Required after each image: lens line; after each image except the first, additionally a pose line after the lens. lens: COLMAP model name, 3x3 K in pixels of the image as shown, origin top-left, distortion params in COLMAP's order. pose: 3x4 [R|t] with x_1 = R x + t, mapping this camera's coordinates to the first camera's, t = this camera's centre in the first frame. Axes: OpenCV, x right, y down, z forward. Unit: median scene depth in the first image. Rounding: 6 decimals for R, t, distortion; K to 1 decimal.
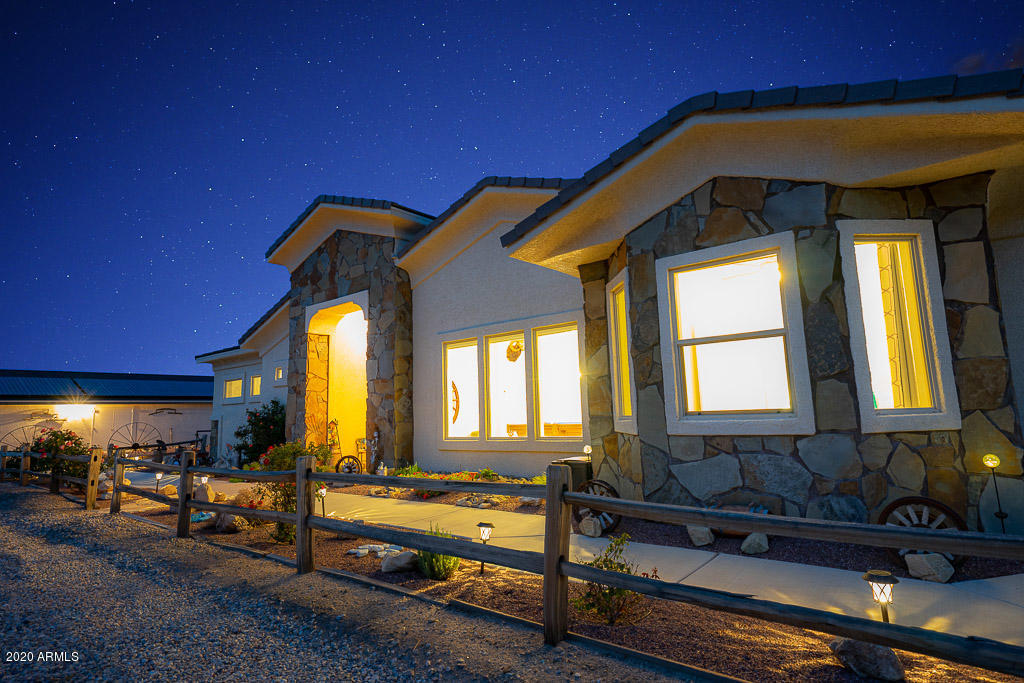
lens RADIAL K [[572.6, 0, 510.1], [0, 572.6, 334.1], [0, 0, 1]] dist [0.002267, 0.000511]
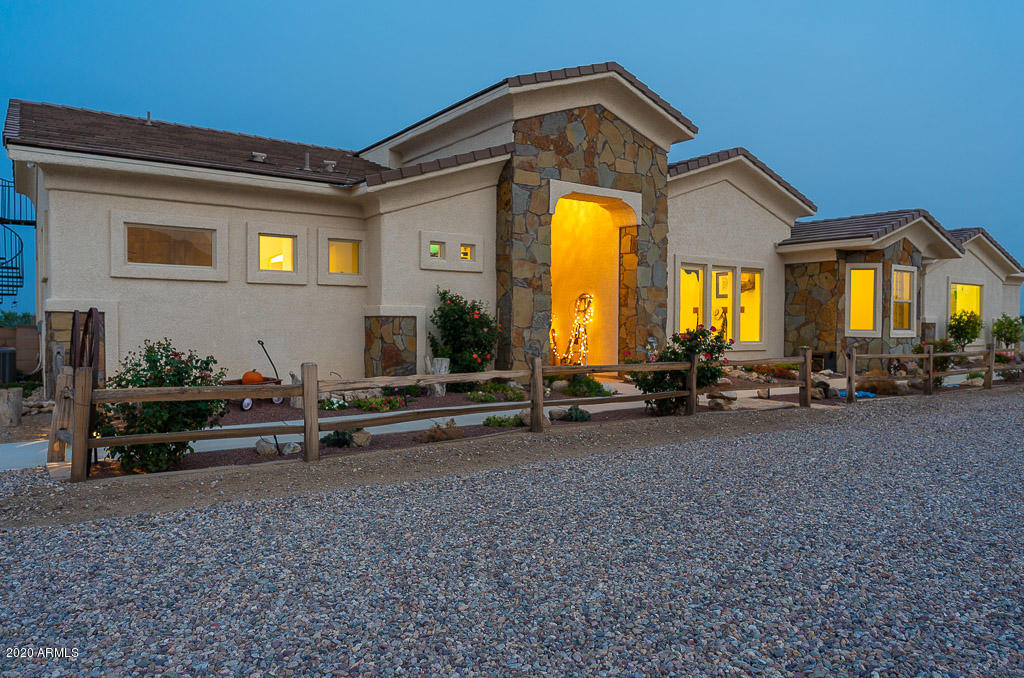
lens RADIAL K [[651.3, 0, 509.6], [0, 651.3, 333.3], [0, 0, 1]] dist [-0.004195, 0.001897]
pose [[0.262468, 0.014031, 0.964839, -1.312849], [-0.155165, 0.987496, 0.027850, 0.154275], [-0.952383, -0.157019, 0.261363, 0.847244]]
